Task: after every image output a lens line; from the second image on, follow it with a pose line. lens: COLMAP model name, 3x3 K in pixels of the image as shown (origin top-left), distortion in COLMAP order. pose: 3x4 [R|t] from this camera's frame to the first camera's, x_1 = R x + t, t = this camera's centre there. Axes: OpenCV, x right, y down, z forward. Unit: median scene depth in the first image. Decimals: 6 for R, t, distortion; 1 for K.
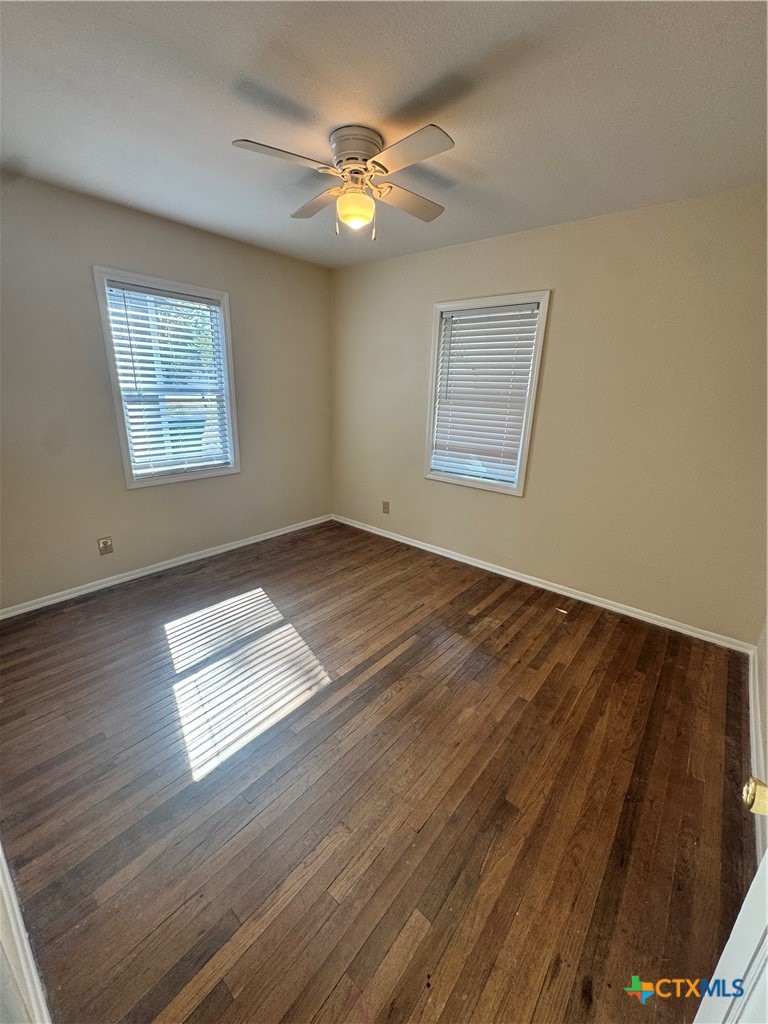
lens RADIAL K [[408.8, 0, 384.0], [0, 408.8, 512.0], [0, 0, 1]] dist [-0.004125, 0.000358]
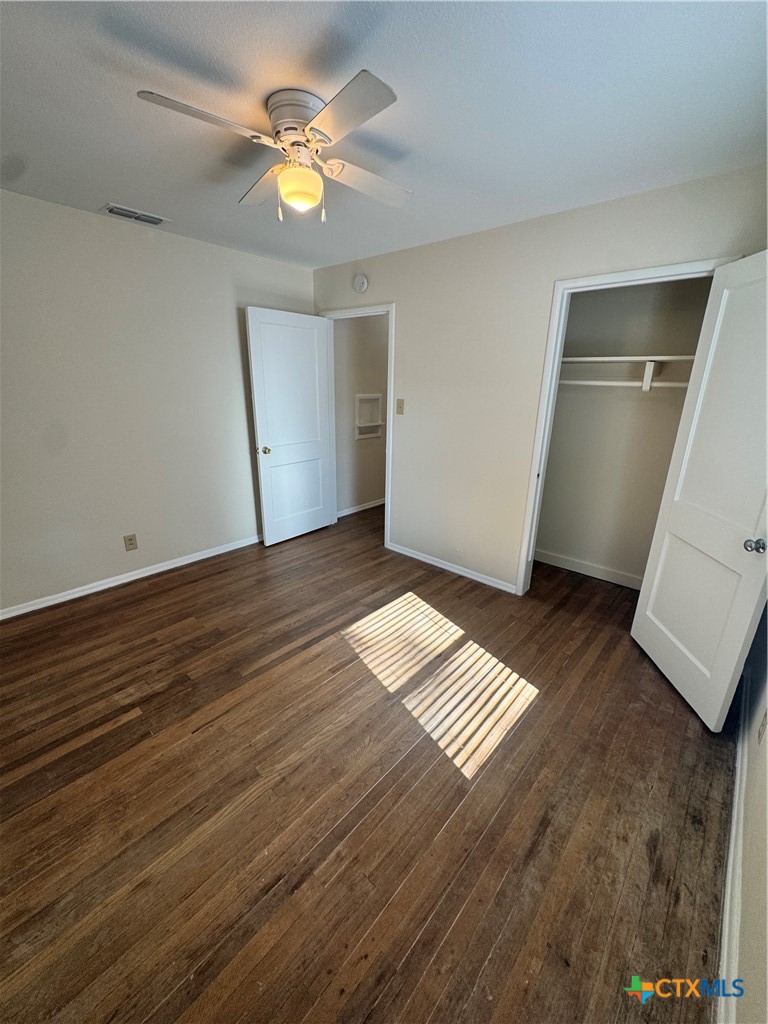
lens RADIAL K [[408.8, 0, 384.0], [0, 408.8, 512.0], [0, 0, 1]] dist [-0.004125, 0.000358]
pose [[-0.998083, -0.060148, 0.014556, -0.215634], [-0.040799, 0.816407, 0.576033, -0.494896], [-0.046531, 0.574335, -0.817297, 1.507394]]
